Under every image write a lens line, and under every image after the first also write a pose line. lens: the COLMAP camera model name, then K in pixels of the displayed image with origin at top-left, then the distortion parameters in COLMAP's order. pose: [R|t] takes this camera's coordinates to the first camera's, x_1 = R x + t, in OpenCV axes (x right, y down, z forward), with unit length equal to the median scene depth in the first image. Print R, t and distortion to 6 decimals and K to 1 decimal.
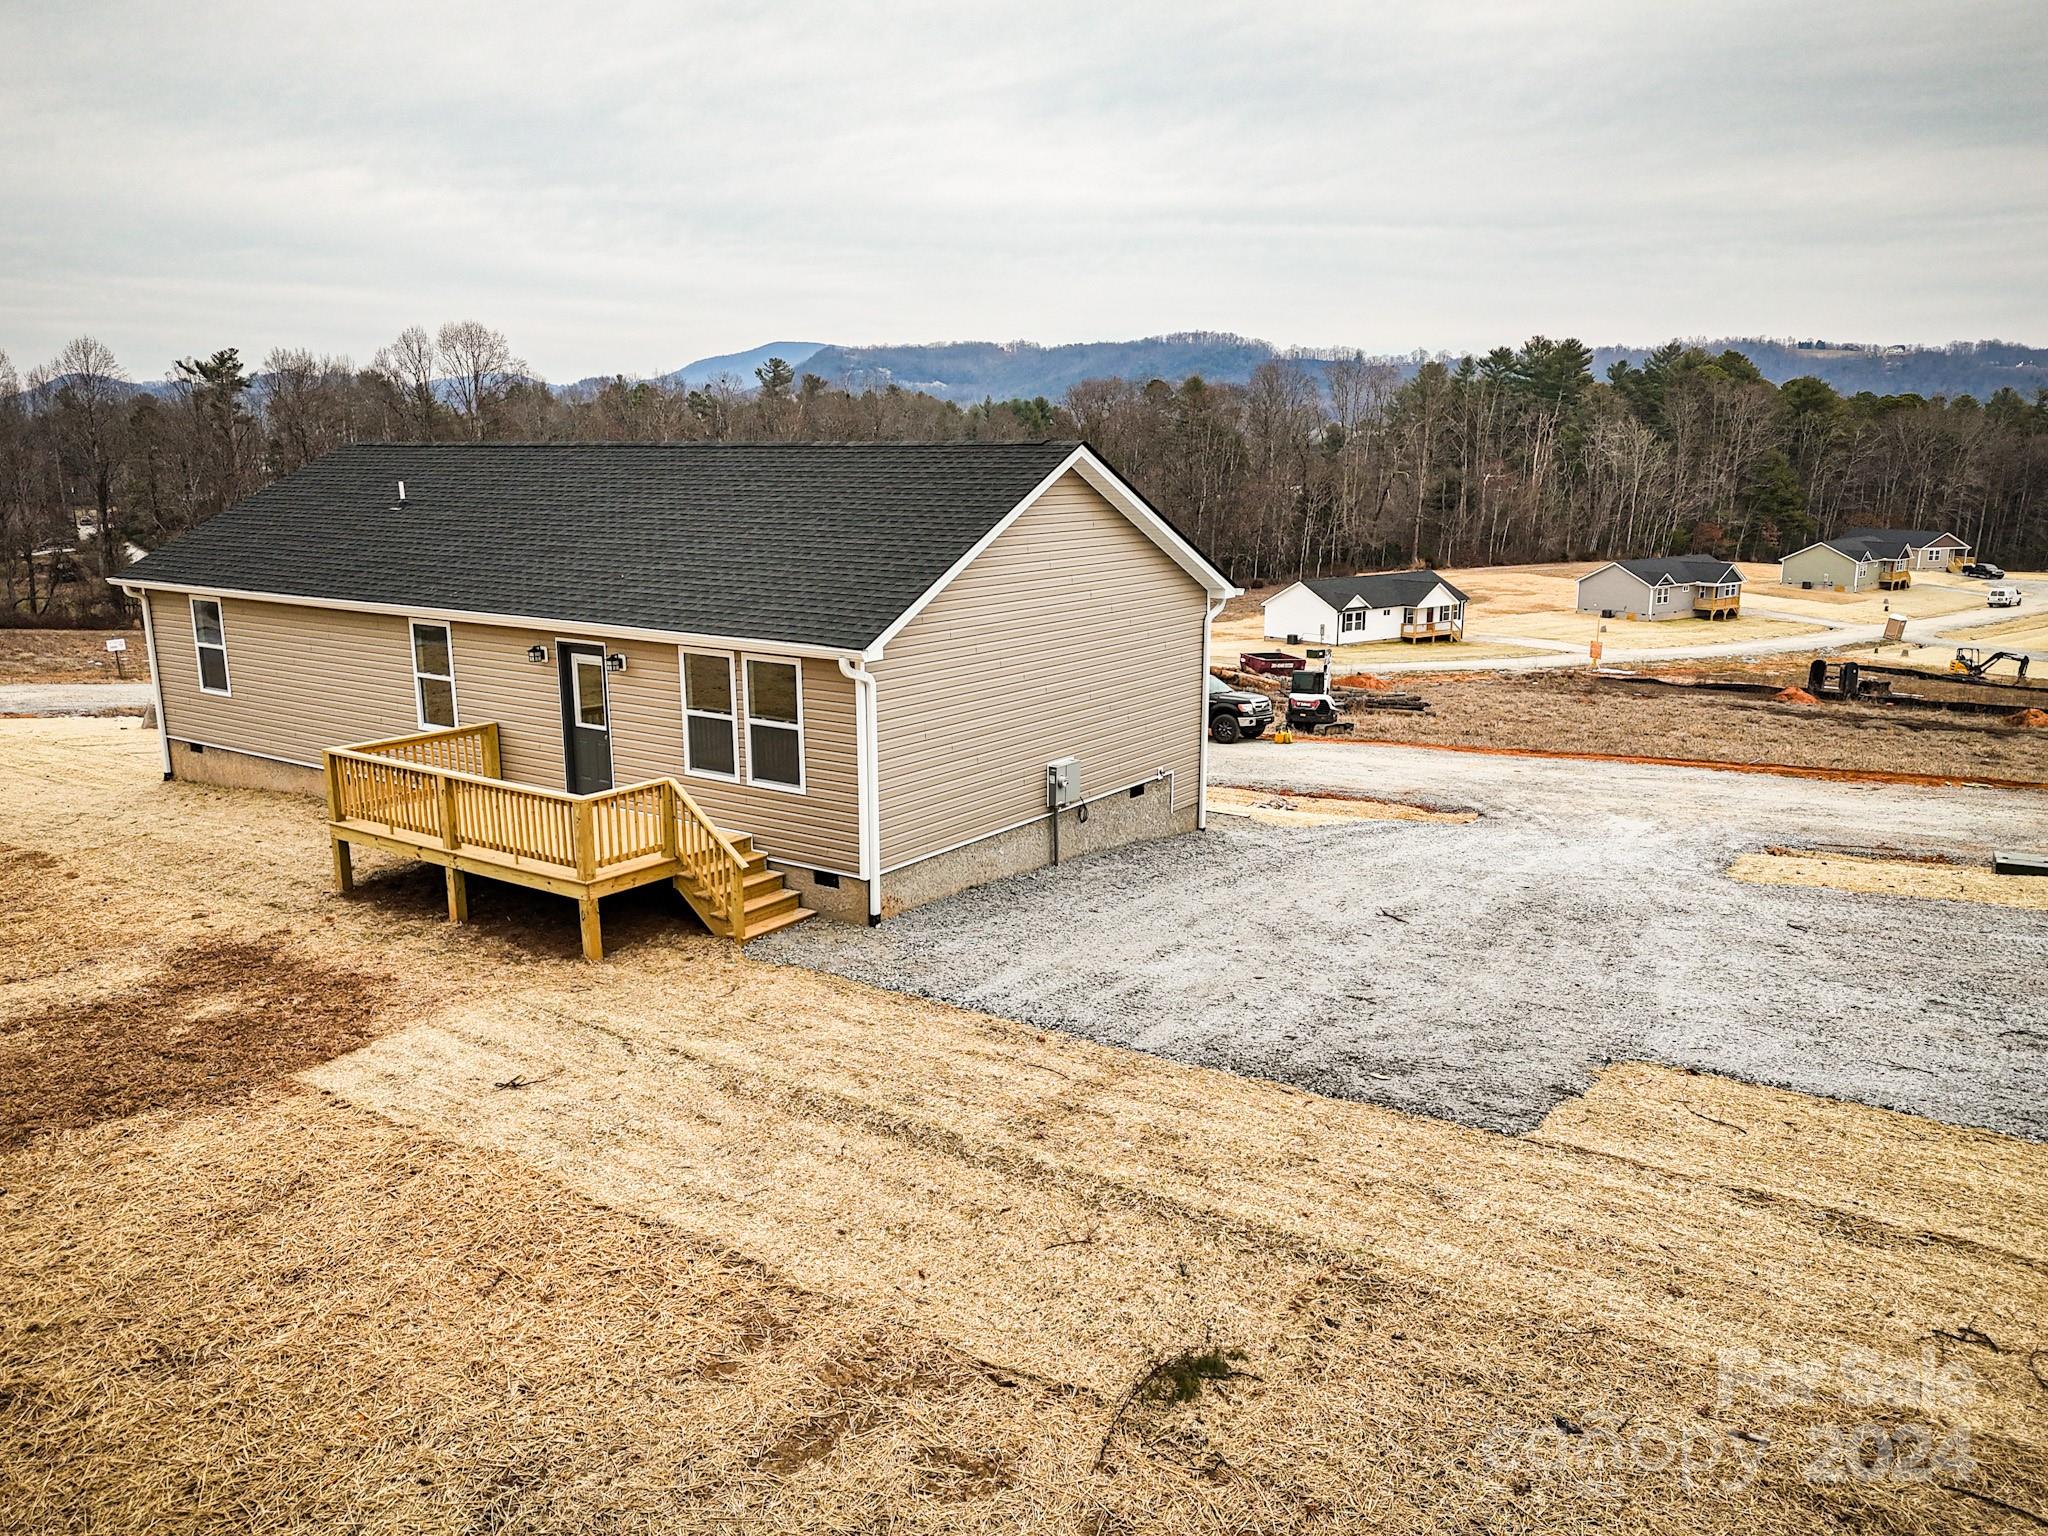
lens RADIAL K [[1508.0, 0, 1027.8], [0, 1508.0, 755.0], [0, 0, 1]] dist [0.078884, -0.072282]
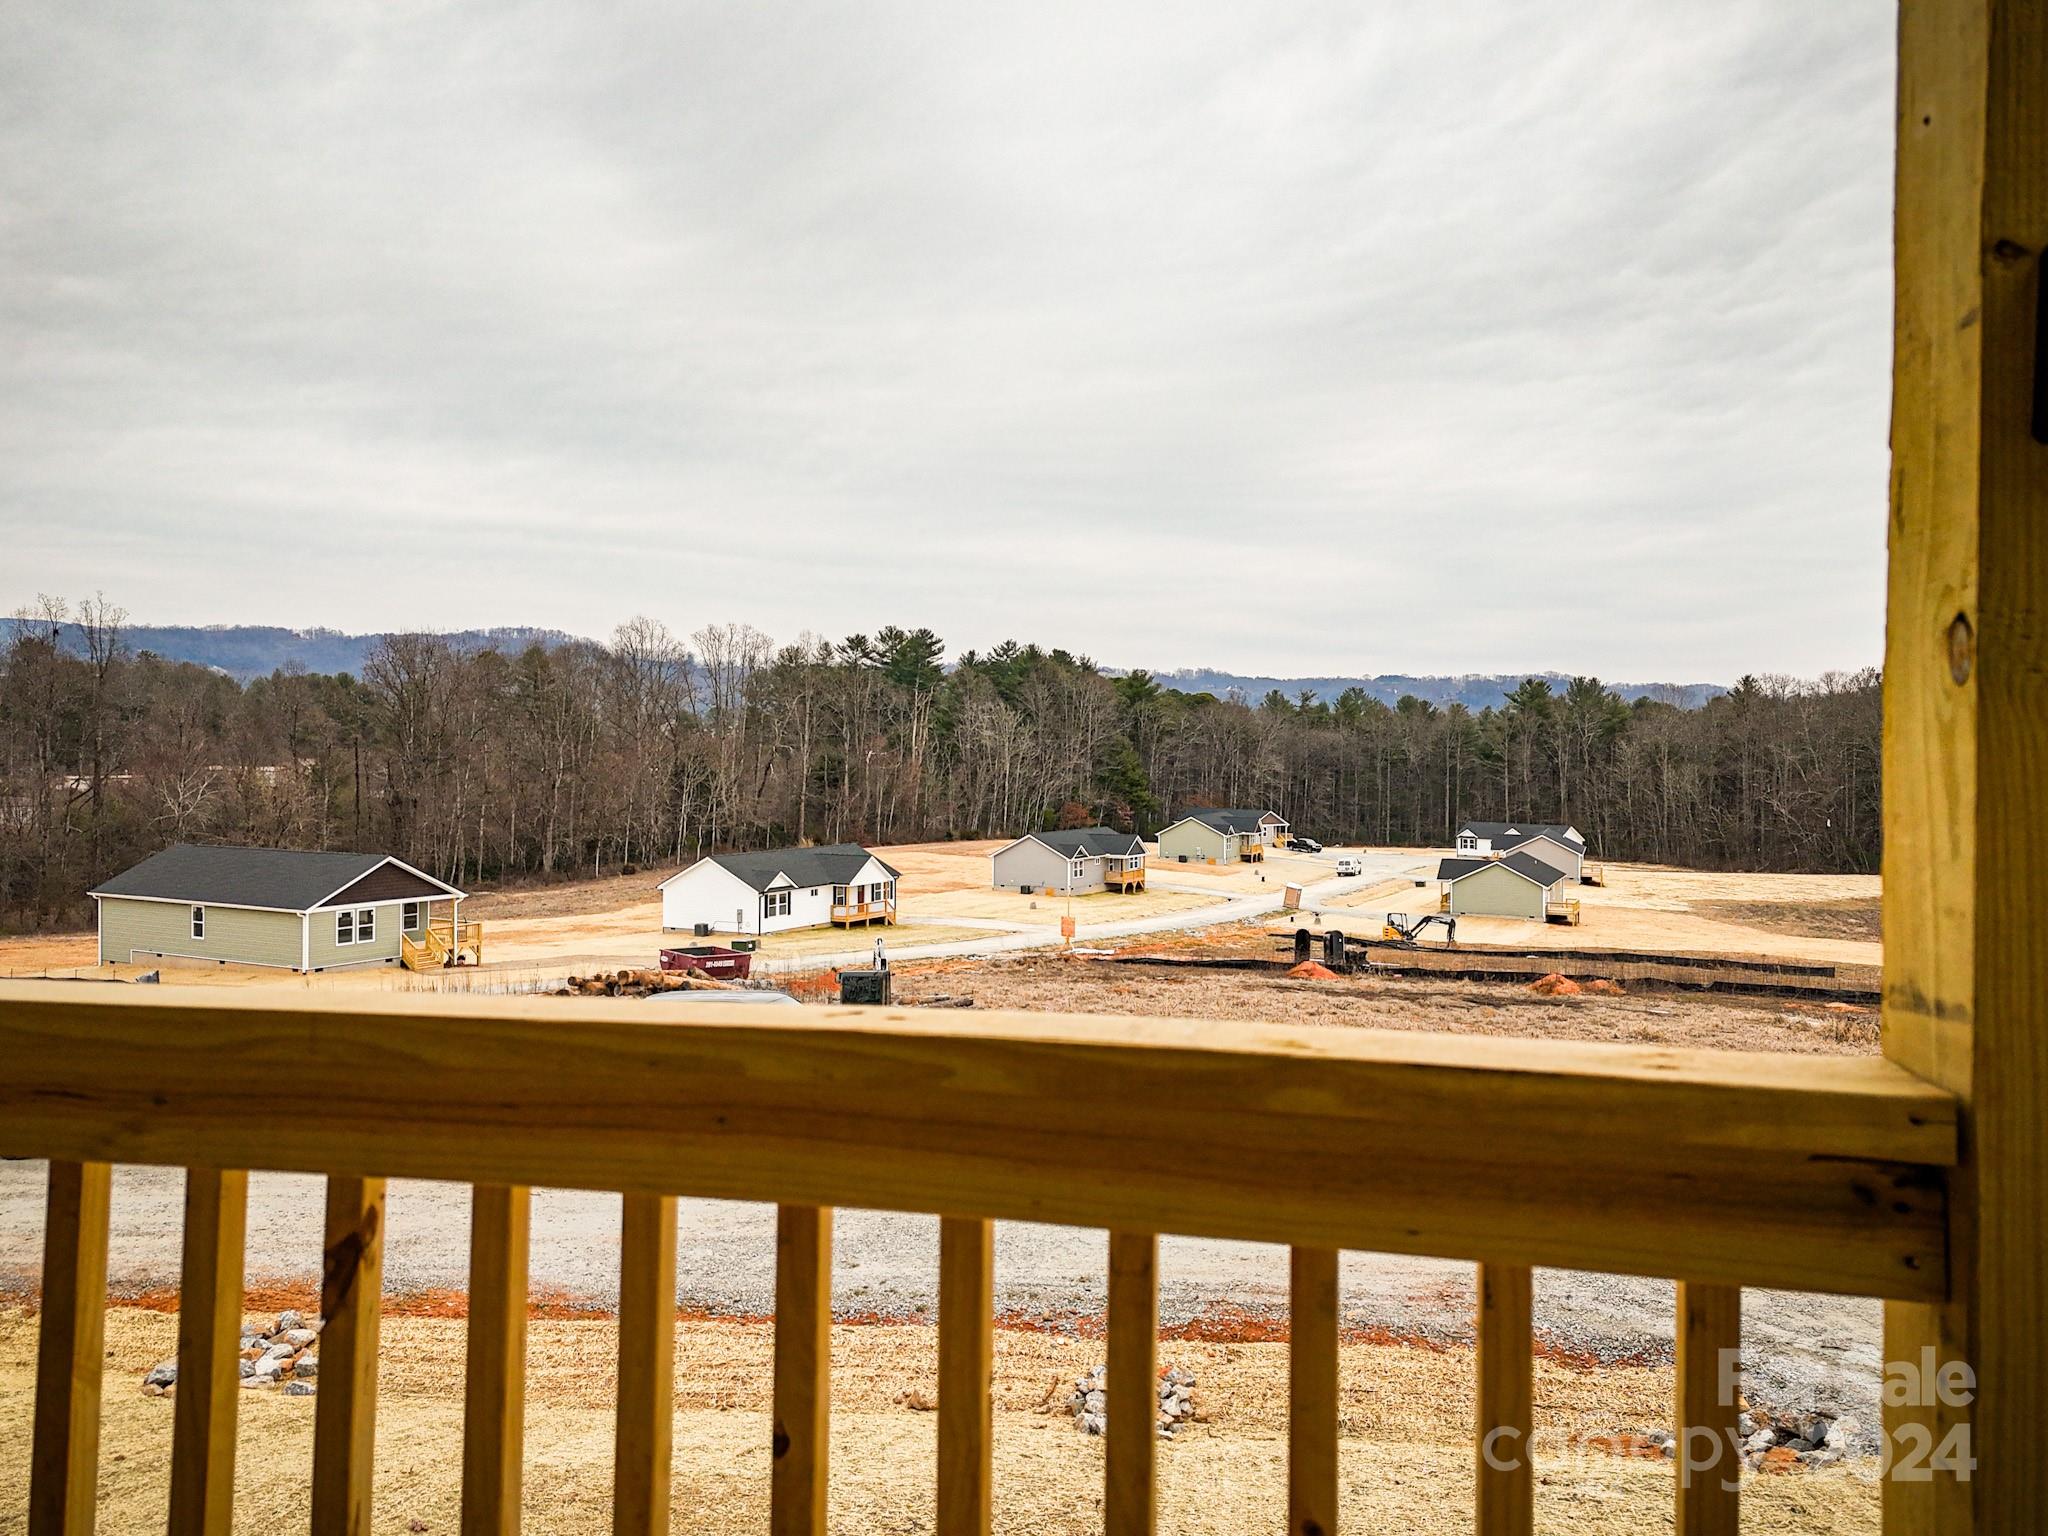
lens RADIAL K [[1508.0, 0, 1039.7], [0, 1508.0, 766.9], [0, 0, 1]] dist [0.078884, -0.072282]
pose [[0.906537, 0.005501, 0.422090, -0.000391], [0.072299, 0.983117, -0.168091, -0.009736], [-0.415889, 0.182897, 0.890834, 0.140826]]
